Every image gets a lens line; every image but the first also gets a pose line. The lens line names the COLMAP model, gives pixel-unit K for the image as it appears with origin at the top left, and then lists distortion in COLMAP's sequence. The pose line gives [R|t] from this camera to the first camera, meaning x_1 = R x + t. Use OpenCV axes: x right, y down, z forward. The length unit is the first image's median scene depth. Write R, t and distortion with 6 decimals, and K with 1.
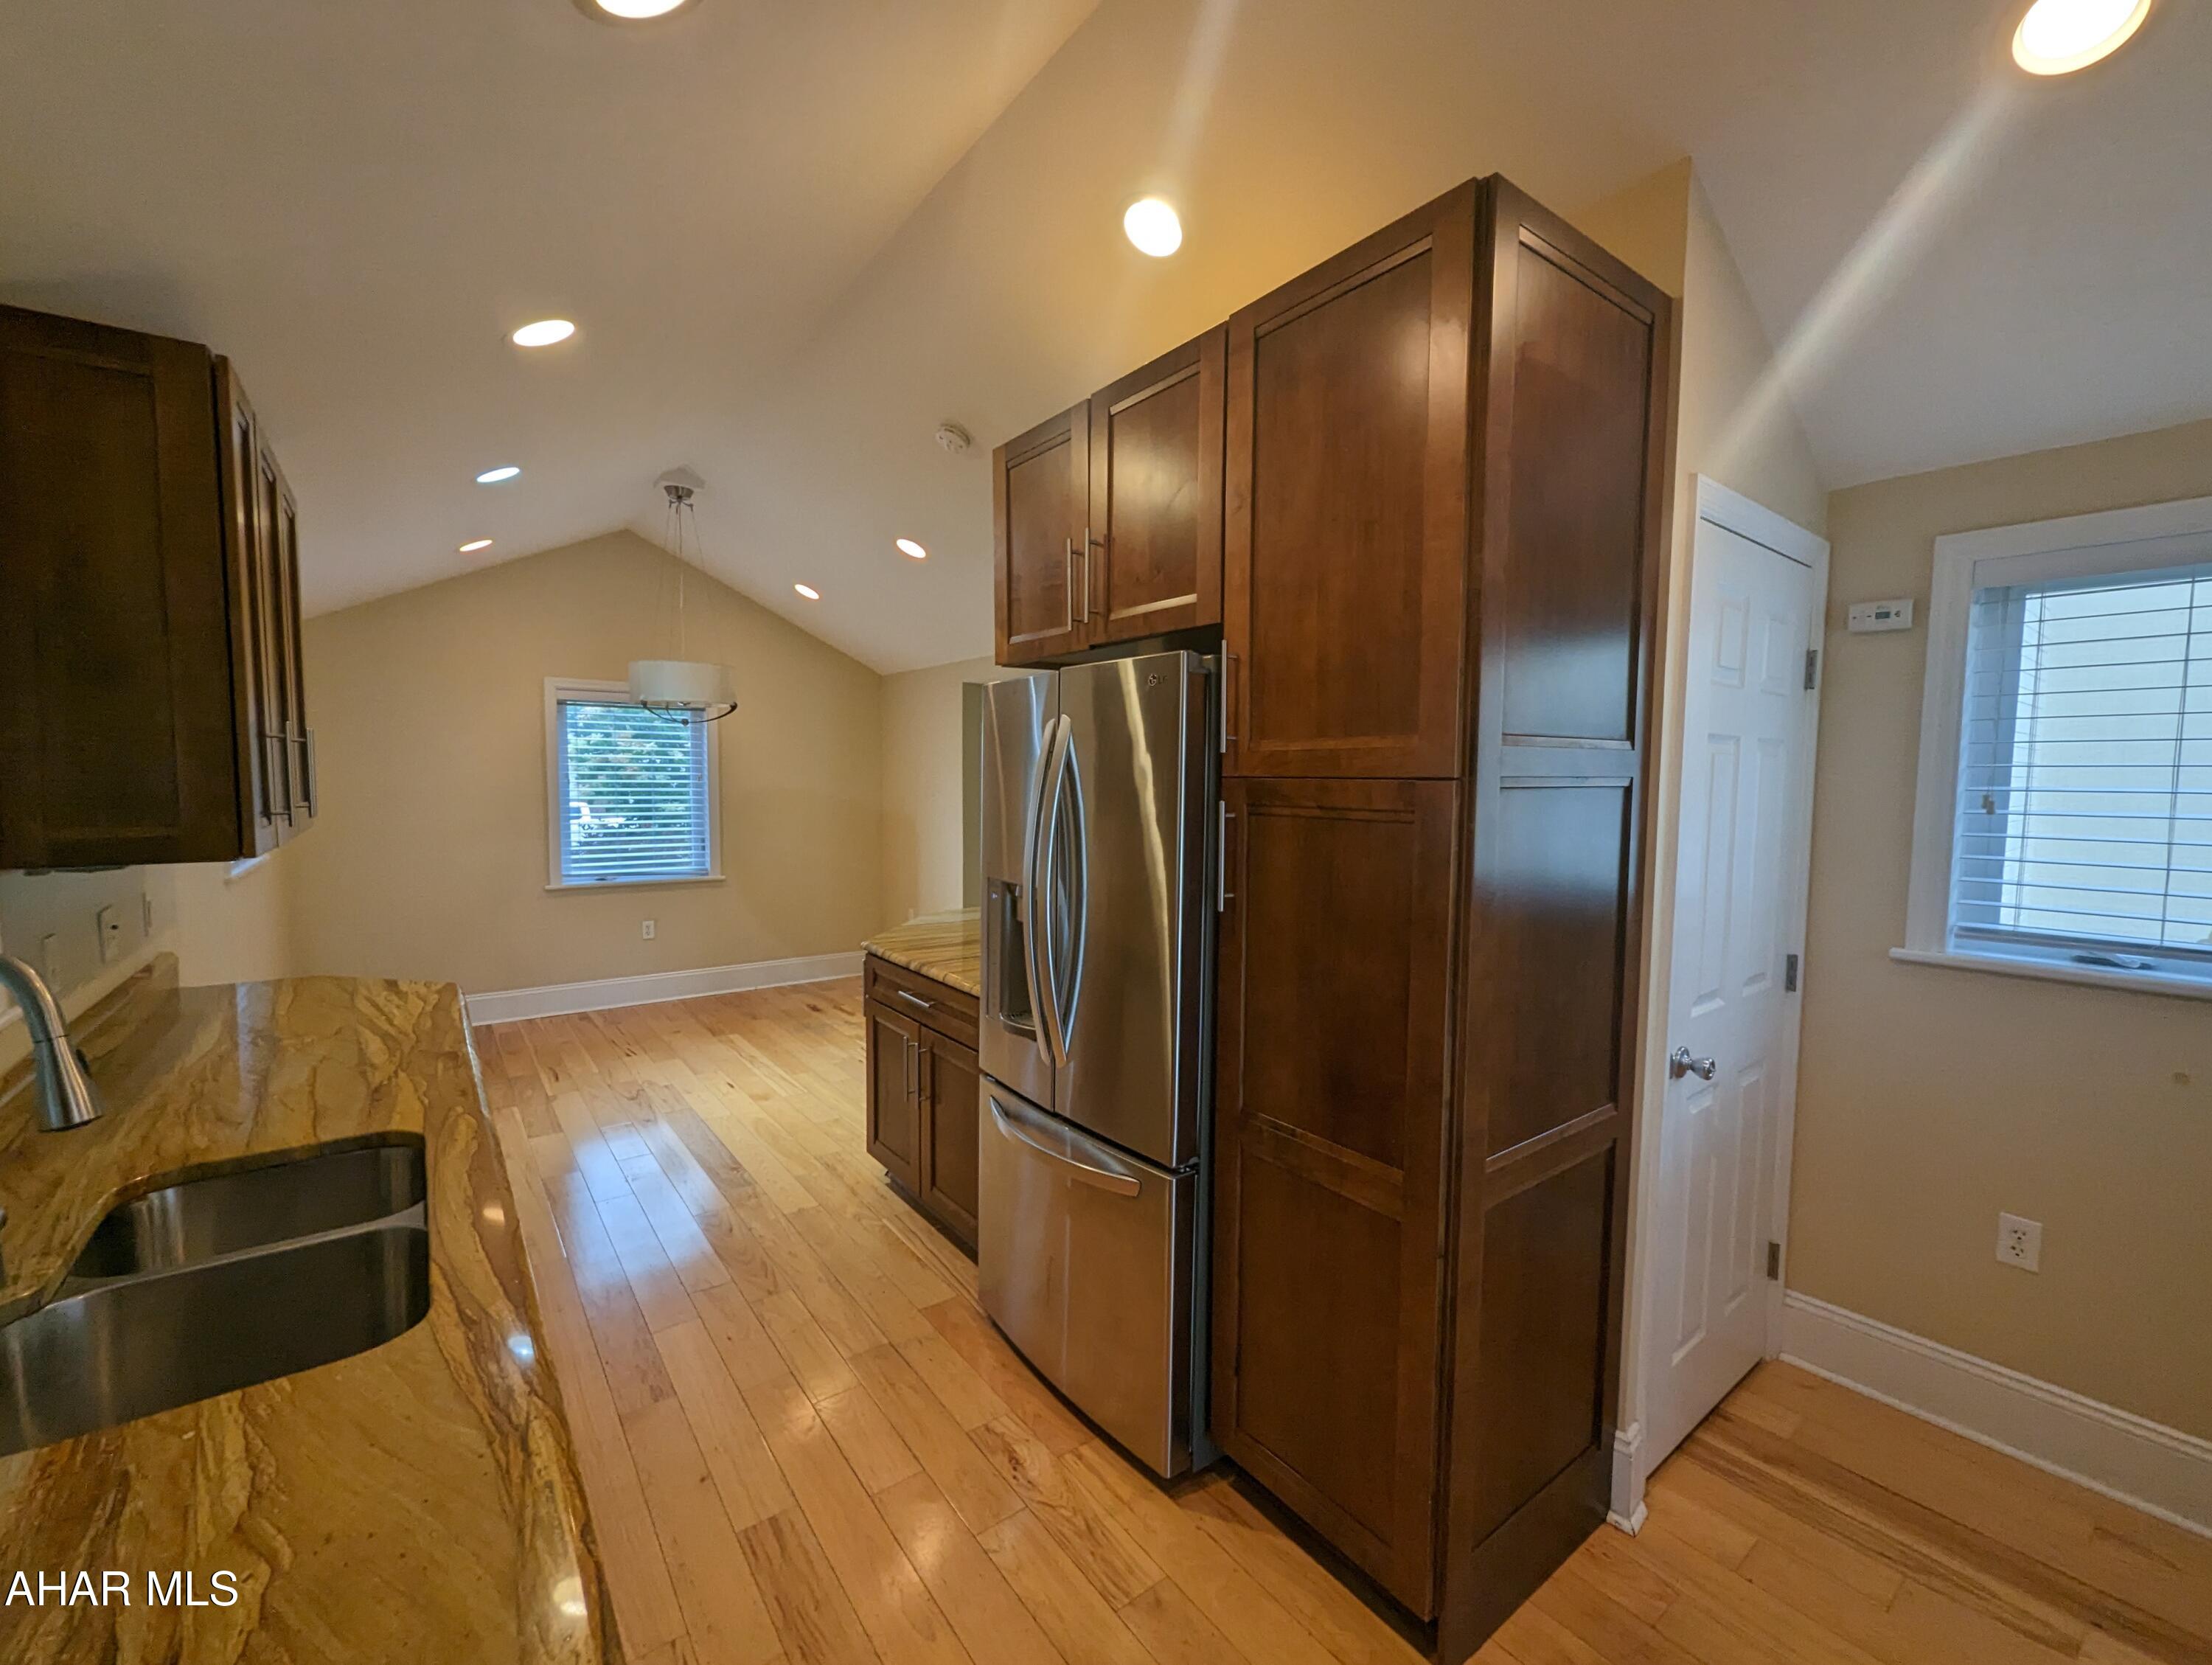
lens RADIAL K [[923.3, 0, 1105.4], [0, 923.3, 837.3], [0, 0, 1]] dist [-0.000835, -0.000046]
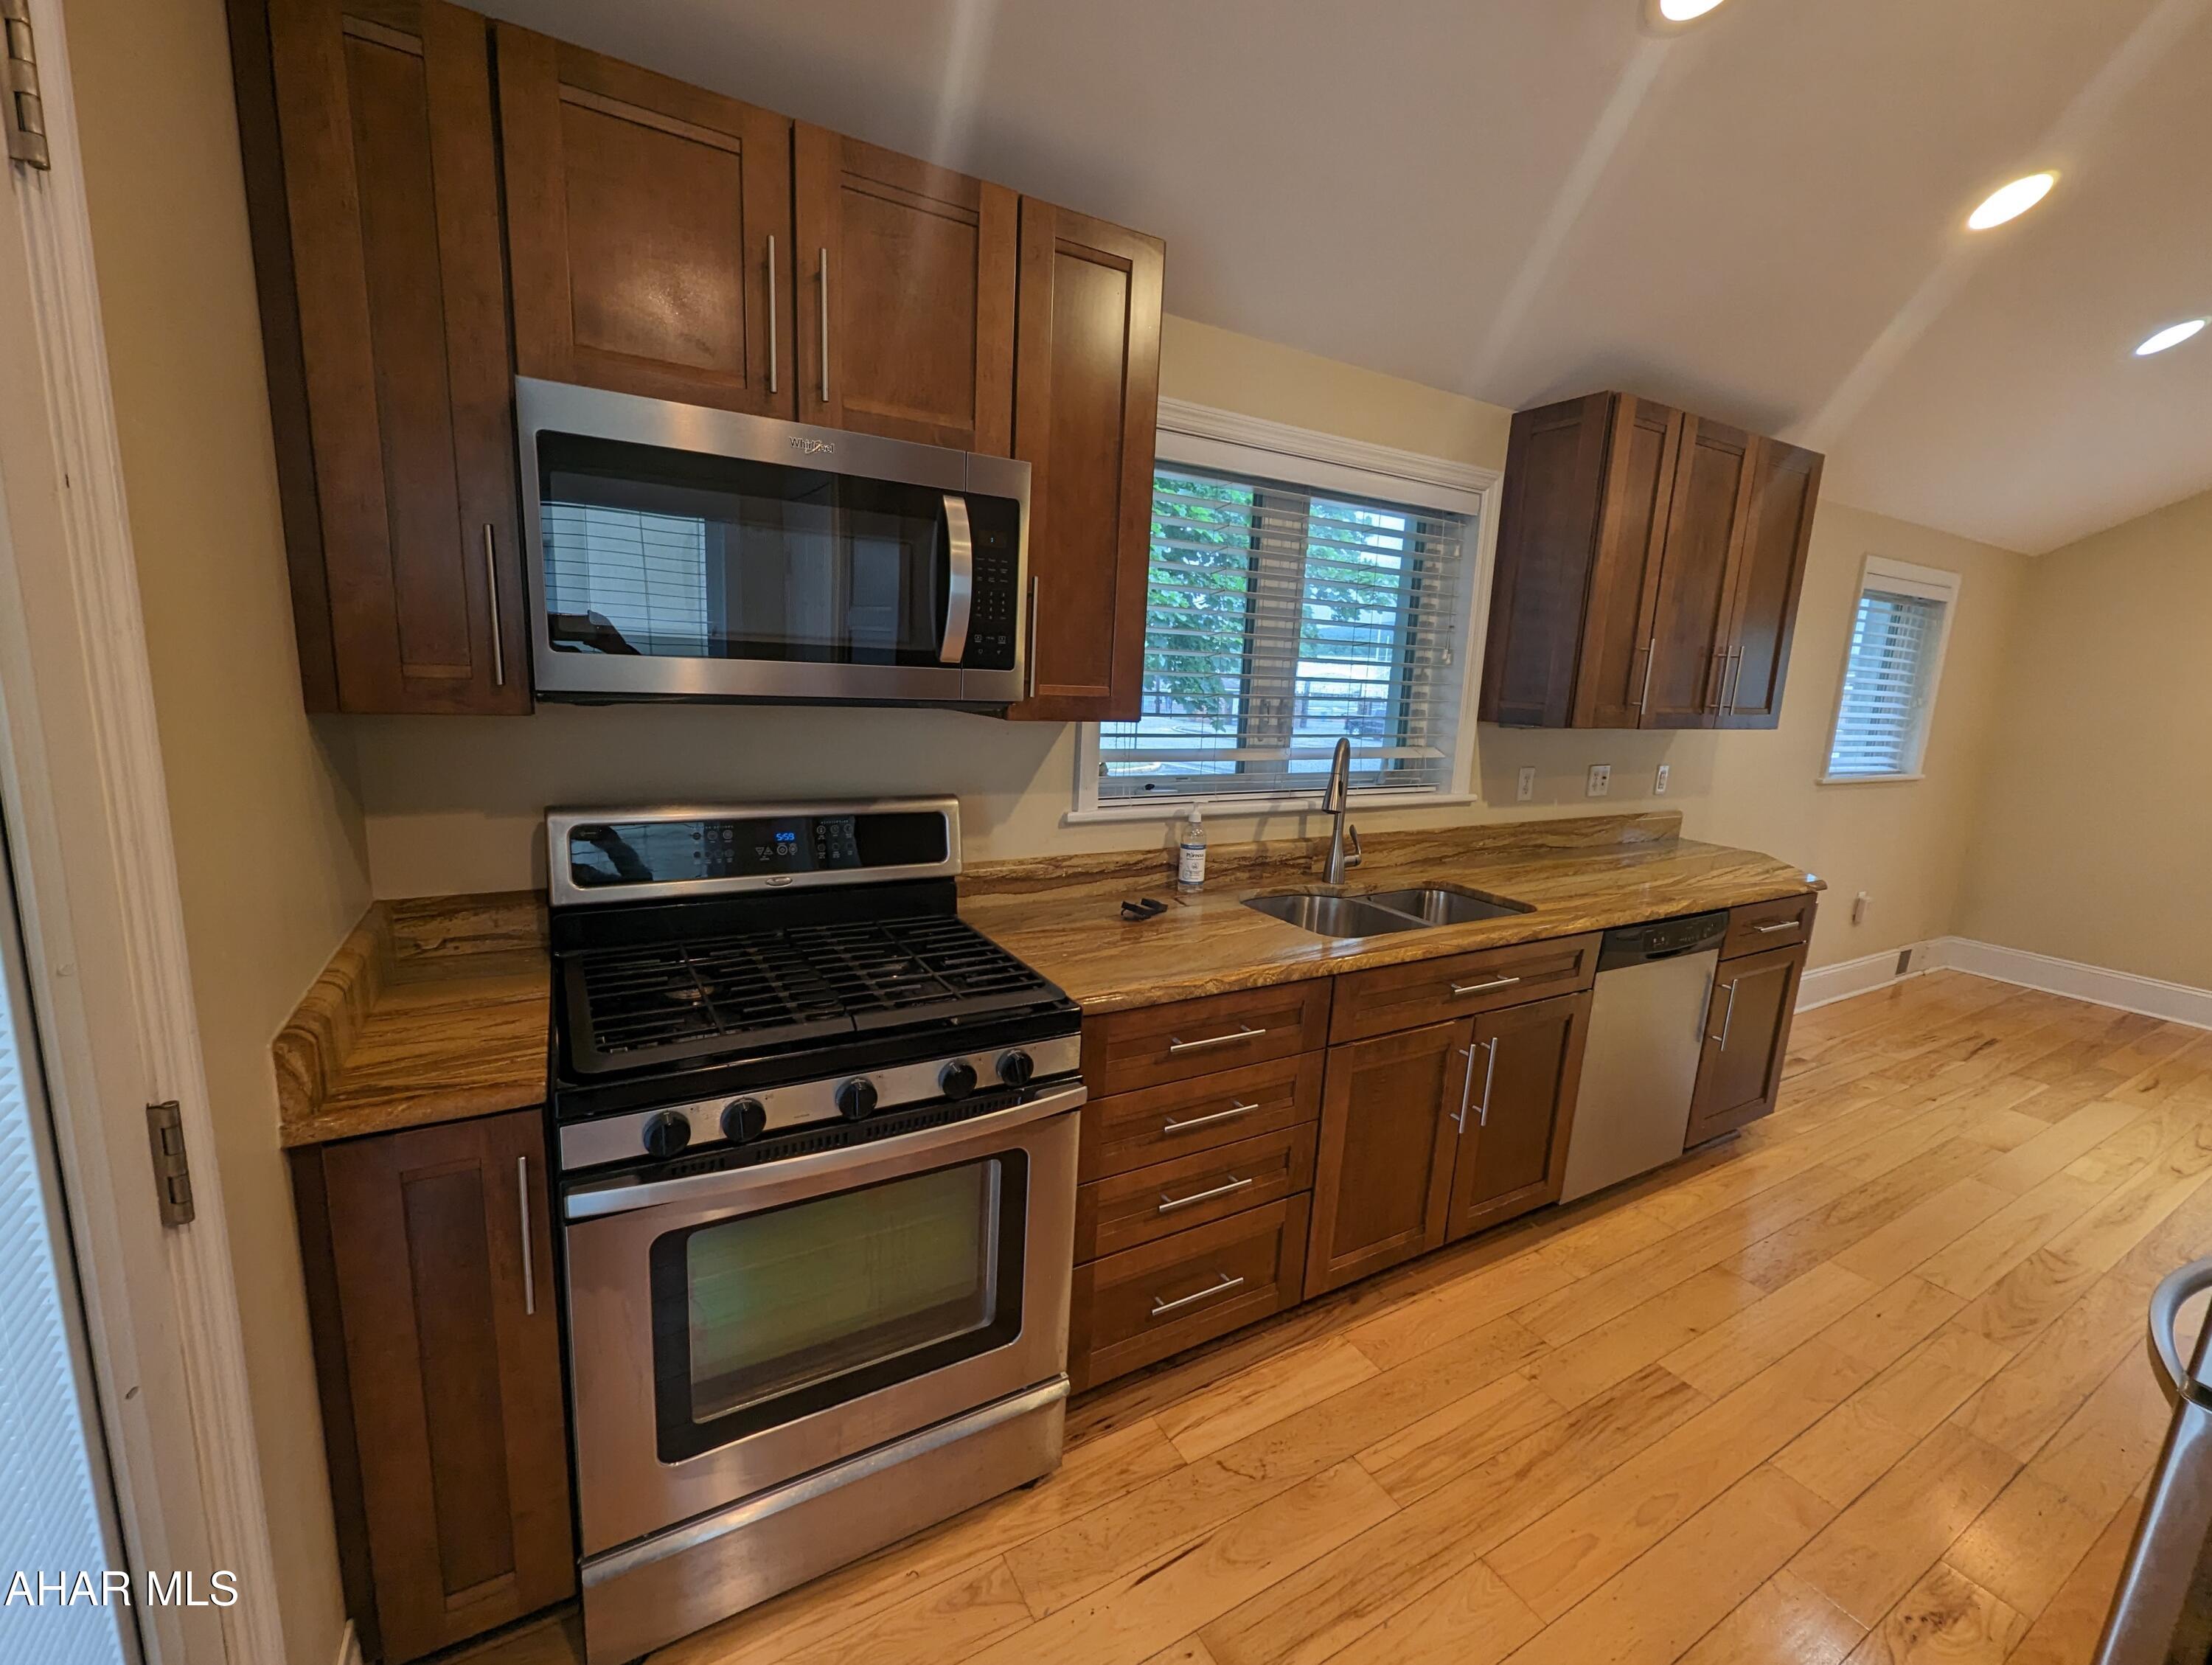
lens RADIAL K [[923.3, 0, 1099.5], [0, 923.3, 832.9], [0, 0, 1]] dist [-0.000835, -0.000046]
pose [[-0.115046, 0.168076, -0.979038, 0.467729], [-0.117131, 0.976411, 0.181389, 0.003784], [0.986430, 0.135544, -0.092645, 0.249298]]
